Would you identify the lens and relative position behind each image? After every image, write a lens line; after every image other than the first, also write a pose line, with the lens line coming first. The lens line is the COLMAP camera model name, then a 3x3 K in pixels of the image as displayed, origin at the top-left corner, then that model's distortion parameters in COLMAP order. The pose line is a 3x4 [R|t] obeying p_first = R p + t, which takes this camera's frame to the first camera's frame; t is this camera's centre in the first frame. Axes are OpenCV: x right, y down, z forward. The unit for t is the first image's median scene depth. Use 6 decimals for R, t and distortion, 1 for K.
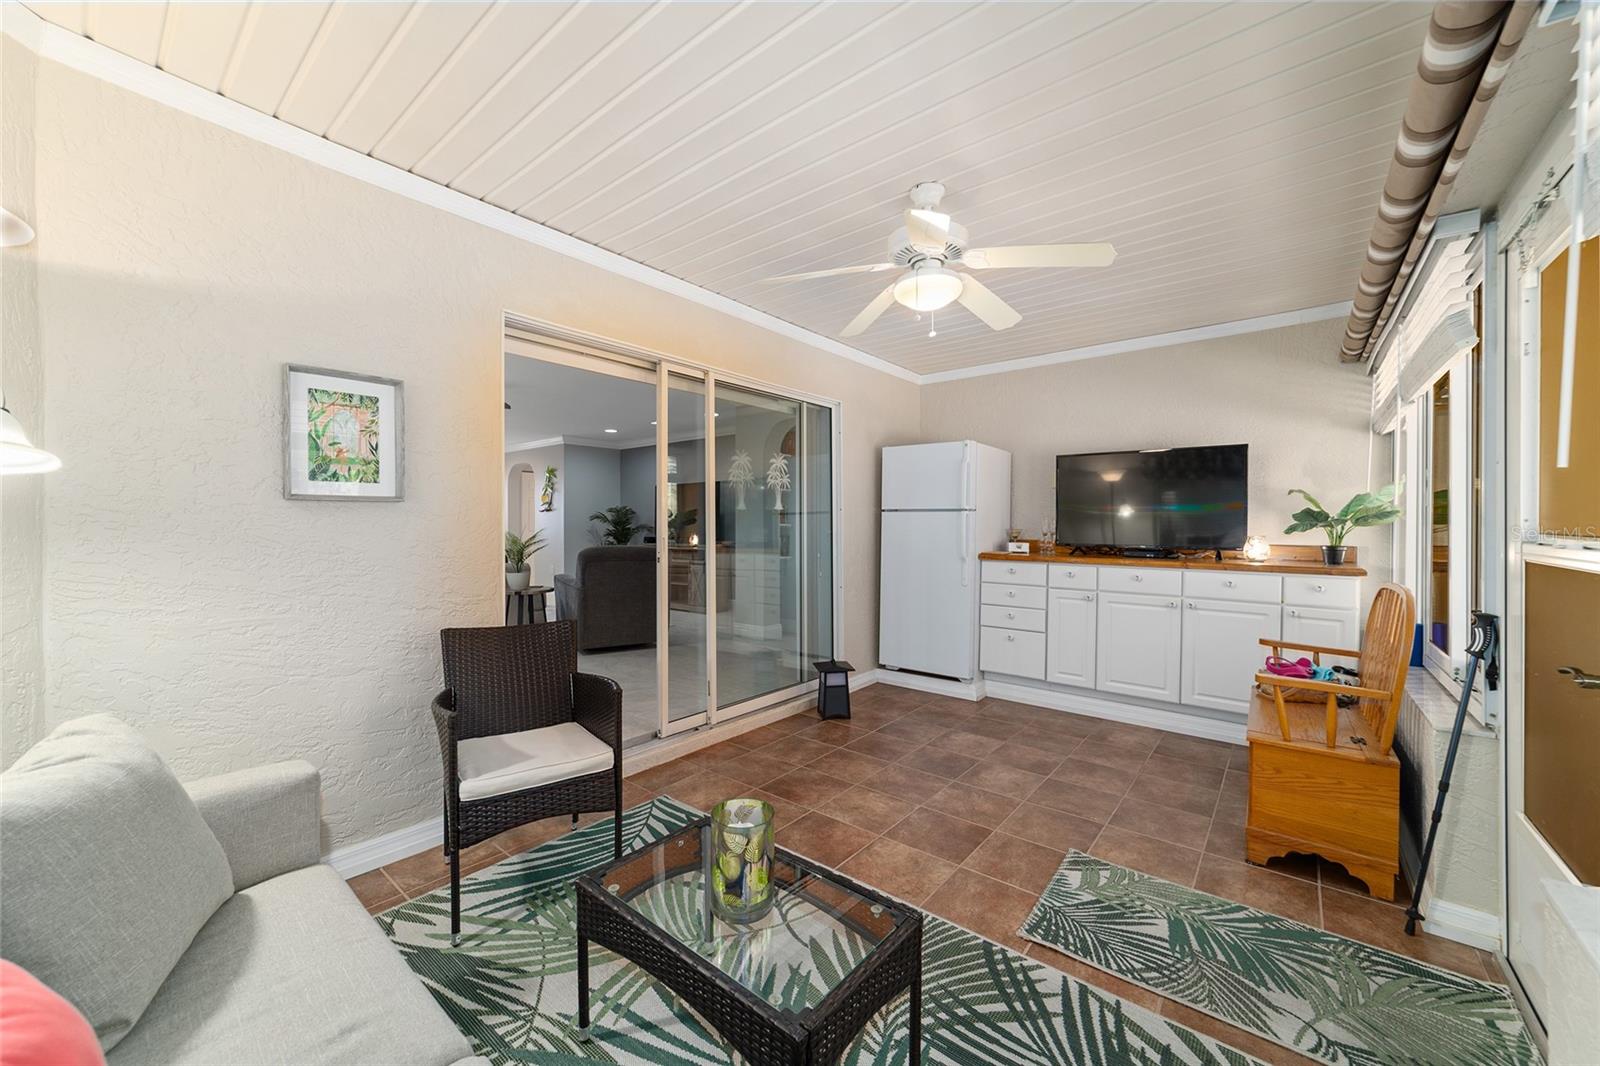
lens RADIAL K [[615.4, 0, 796.2], [0, 615.4, 527.2], [0, 0, 1]] dist [-0.013866, 0.004793]
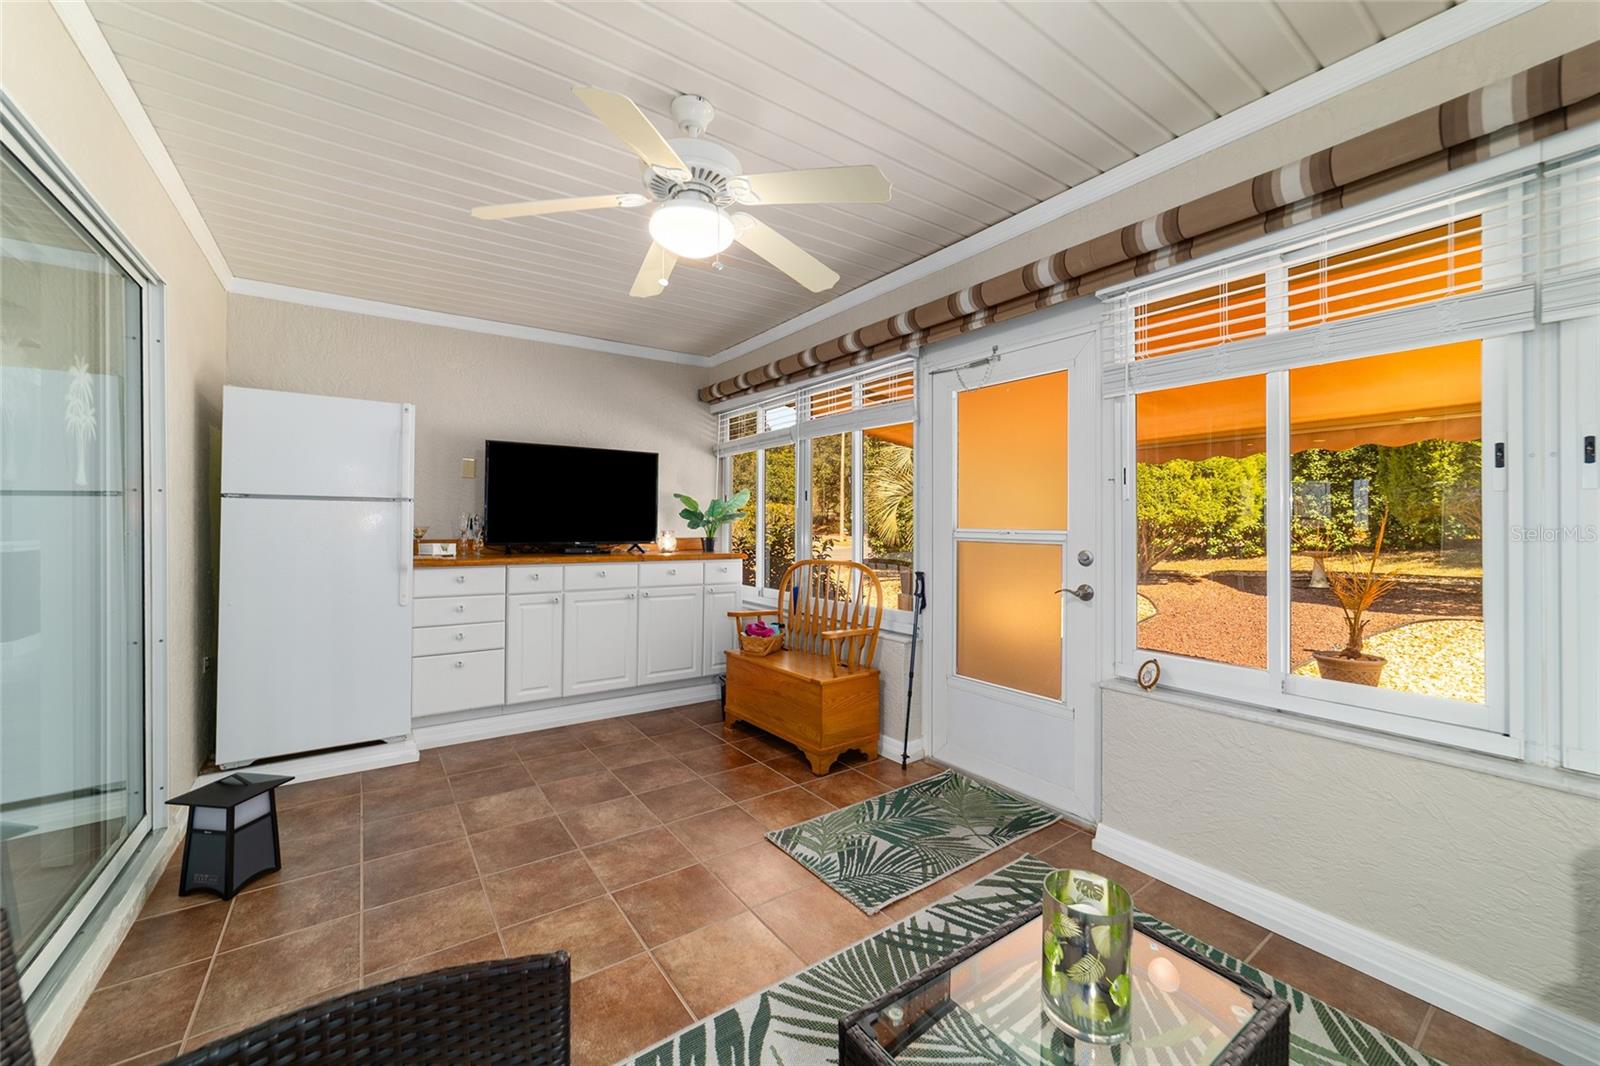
lens RADIAL K [[615.4, 0, 801.6], [0, 615.4, 520.1], [0, 0, 1]] dist [-0.013866, 0.004793]
pose [[0.254732, 0.005106, 0.966998, -0.576307], [0.000433, 0.999985, -0.005395, -0.001221], [-0.967012, 0.001793, 0.254726, 0.714009]]
